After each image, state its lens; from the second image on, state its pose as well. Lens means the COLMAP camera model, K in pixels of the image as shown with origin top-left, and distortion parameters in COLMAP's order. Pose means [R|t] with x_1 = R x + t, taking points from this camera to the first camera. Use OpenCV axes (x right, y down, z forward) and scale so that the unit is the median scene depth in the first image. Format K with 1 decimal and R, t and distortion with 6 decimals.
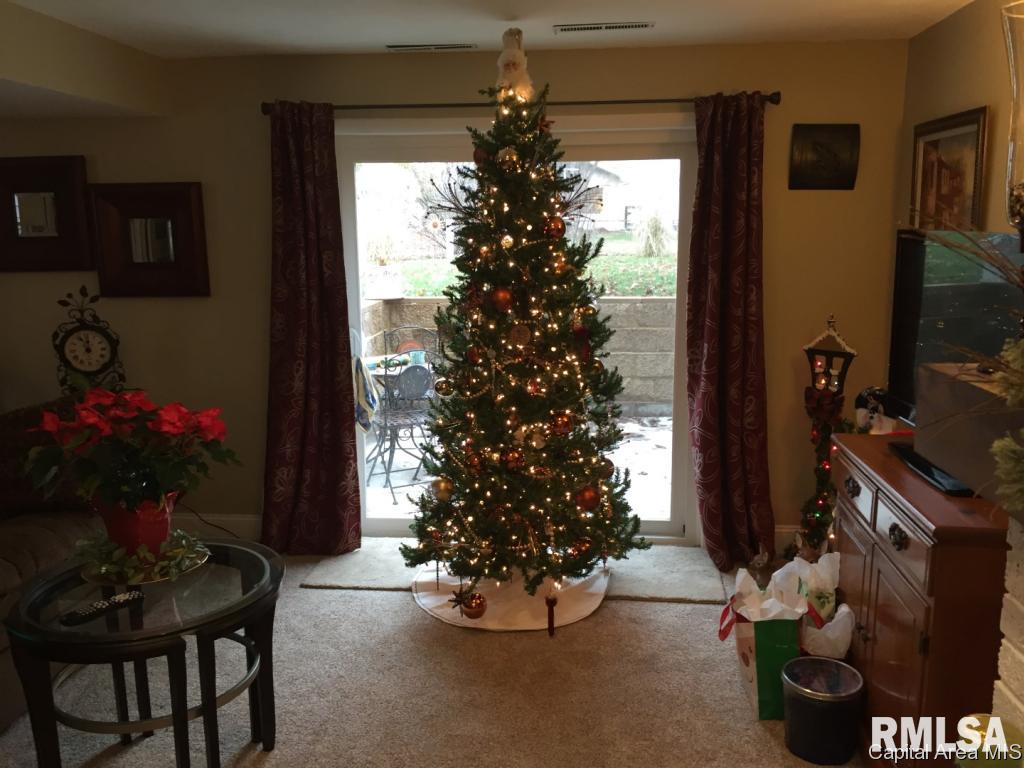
lens RADIAL K [[873.8, 0, 511.8], [0, 873.8, 377.4], [0, 0, 1]] dist [0.067814, -0.068910]
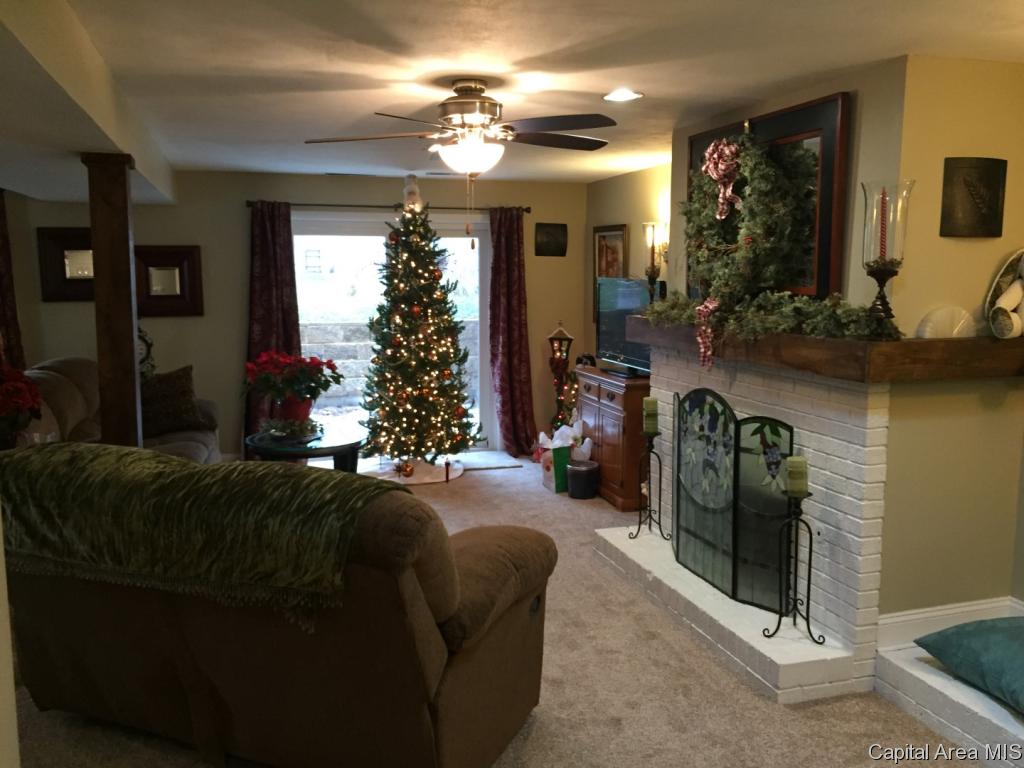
lens RADIAL K [[873.8, 0, 513.1], [0, 873.8, 381.4], [0, 0, 1]] dist [0.067814, -0.068910]
pose [[0.925597, -0.042198, 0.376152, -0.475170], [0.058062, 0.997834, -0.030931, 0.120817], [-0.374032, 0.050470, 0.926042, -0.761689]]
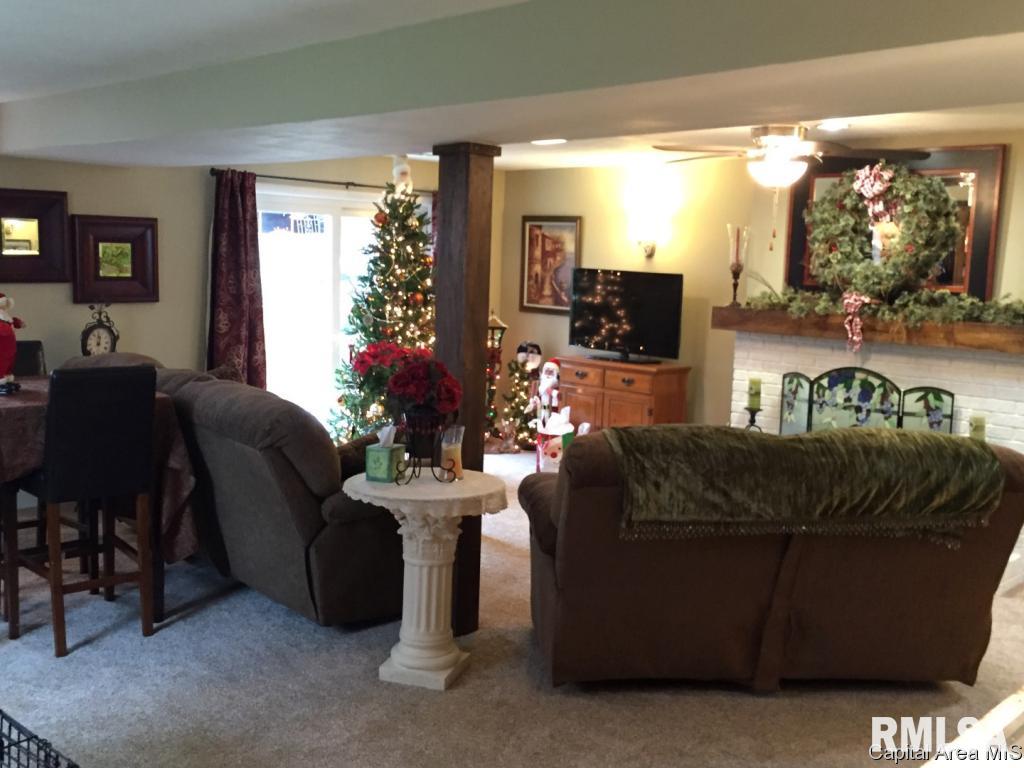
lens RADIAL K [[1015.5, 0, 509.8], [0, 1015.5, 383.8], [0, 0, 1]] dist [0.045747, 0.000000]
pose [[0.634402, -0.070107, 0.769817, -1.338424], [0.093275, 0.995545, 0.013796, 0.066947], [-0.767355, 0.063053, 0.638115, -0.440190]]
